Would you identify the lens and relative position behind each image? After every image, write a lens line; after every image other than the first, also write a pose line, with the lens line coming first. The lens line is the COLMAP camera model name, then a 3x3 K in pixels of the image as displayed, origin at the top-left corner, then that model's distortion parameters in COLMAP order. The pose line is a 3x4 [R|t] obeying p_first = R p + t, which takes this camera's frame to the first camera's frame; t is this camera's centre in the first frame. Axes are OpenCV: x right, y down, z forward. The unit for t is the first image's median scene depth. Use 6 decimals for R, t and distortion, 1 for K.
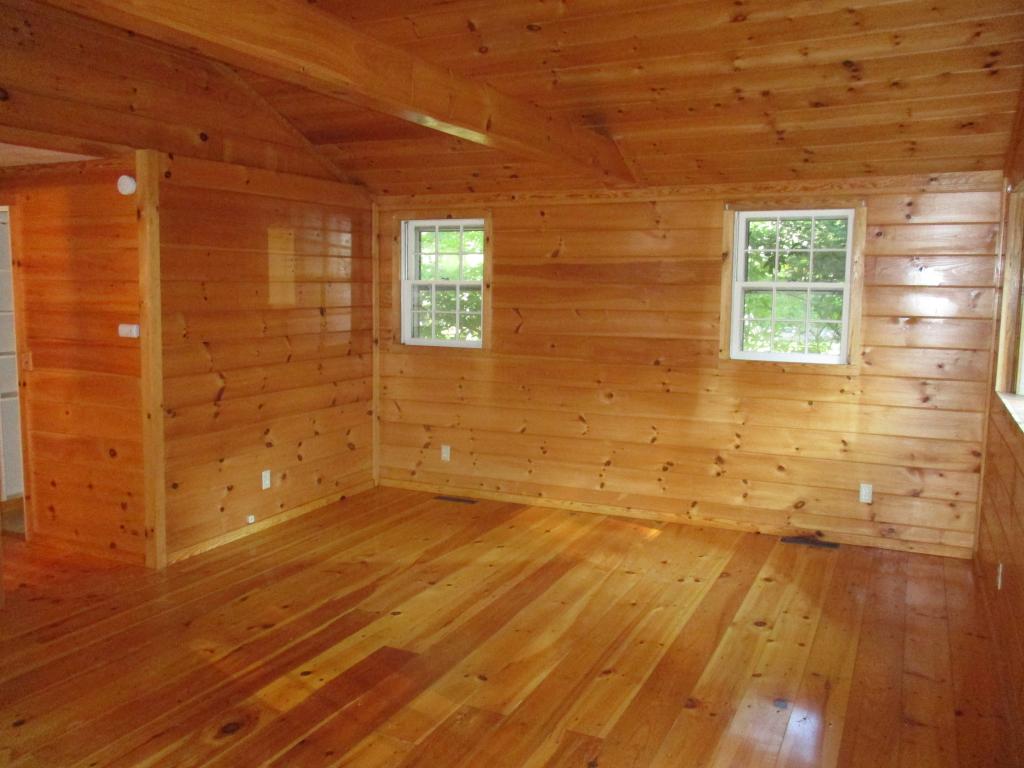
lens RADIAL K [[853.9, 0, 511.5], [0, 853.9, 383.3], [0, 0, 1]] dist [0.027729, 0.005274]
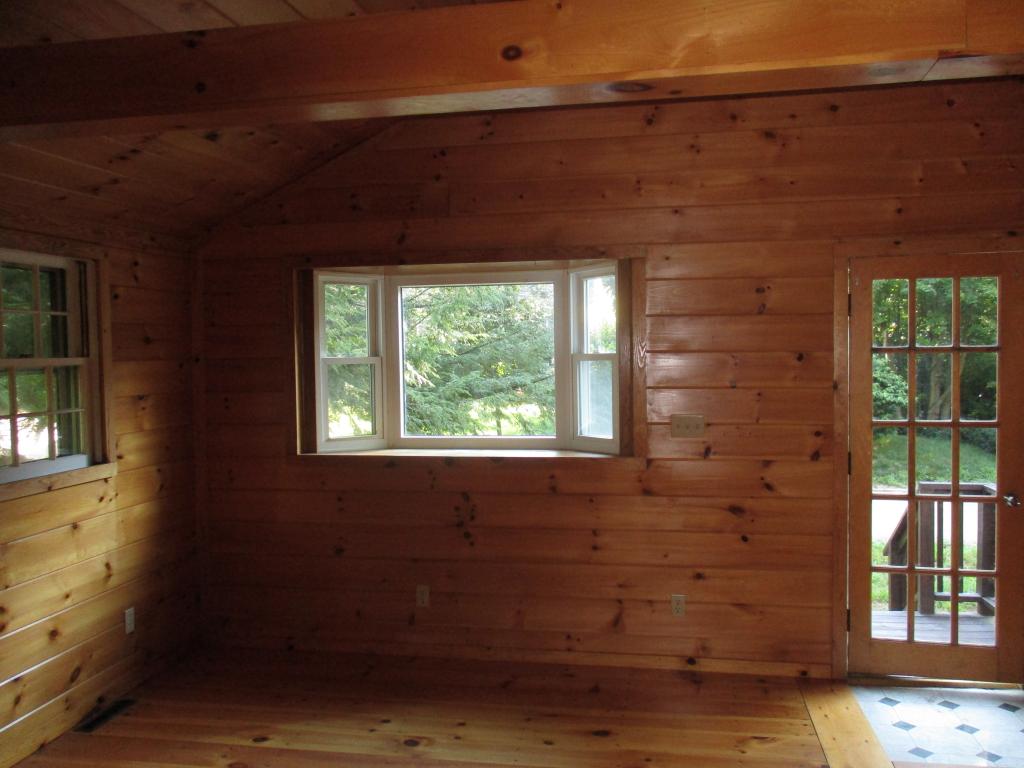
lens RADIAL K [[853.9, 0, 511.9], [0, 853.9, 384.1], [0, 0, 1]] dist [0.027729, 0.005274]
pose [[-0.264198, -0.041314, 0.963583, -0.514885], [0.124921, 0.989200, 0.076664, -0.122845], [-0.956344, 0.140626, -0.256184, 0.985006]]
